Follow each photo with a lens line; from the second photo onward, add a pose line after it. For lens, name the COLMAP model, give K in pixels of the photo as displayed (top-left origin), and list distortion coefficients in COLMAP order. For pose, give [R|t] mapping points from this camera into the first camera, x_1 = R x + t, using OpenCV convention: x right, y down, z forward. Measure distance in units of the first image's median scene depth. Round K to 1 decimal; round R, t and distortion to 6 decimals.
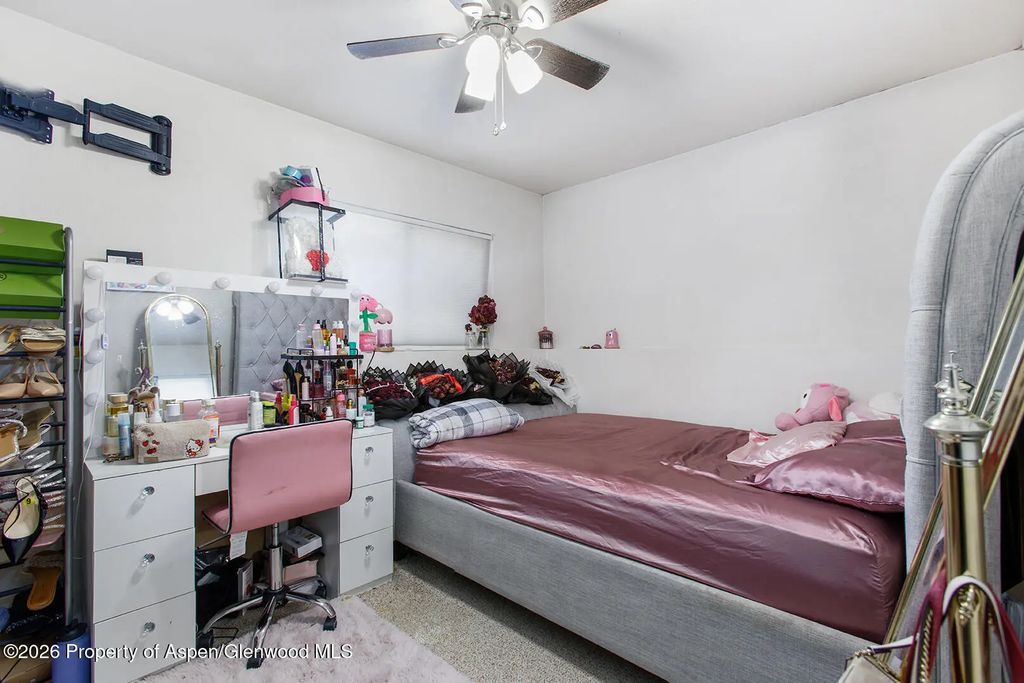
lens RADIAL K [[449.0, 0, 504.6], [0, 449.0, 336.9], [0, 0, 1]] dist [-0.012338, 0.008243]
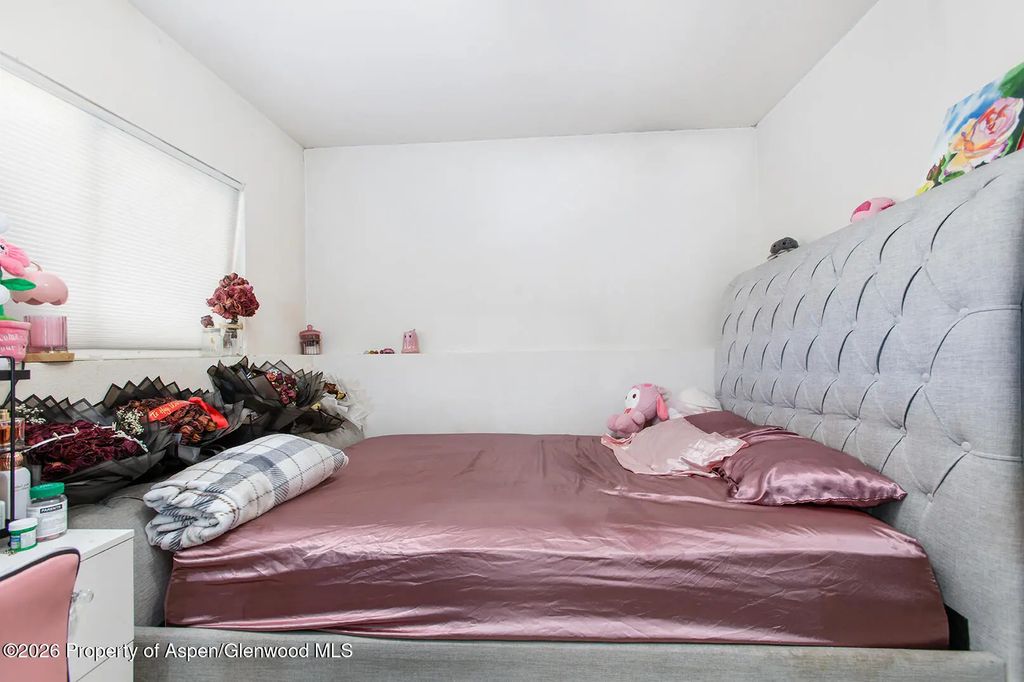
lens RADIAL K [[449.0, 0, 515.0], [0, 449.0, 346.2], [0, 0, 1]] dist [-0.012338, 0.008243]
pose [[0.767361, 0.002538, 0.641211, -0.216501], [-0.008084, 0.999951, 0.005717, 0.010345], [-0.641165, -0.009570, 0.767344, 0.354158]]
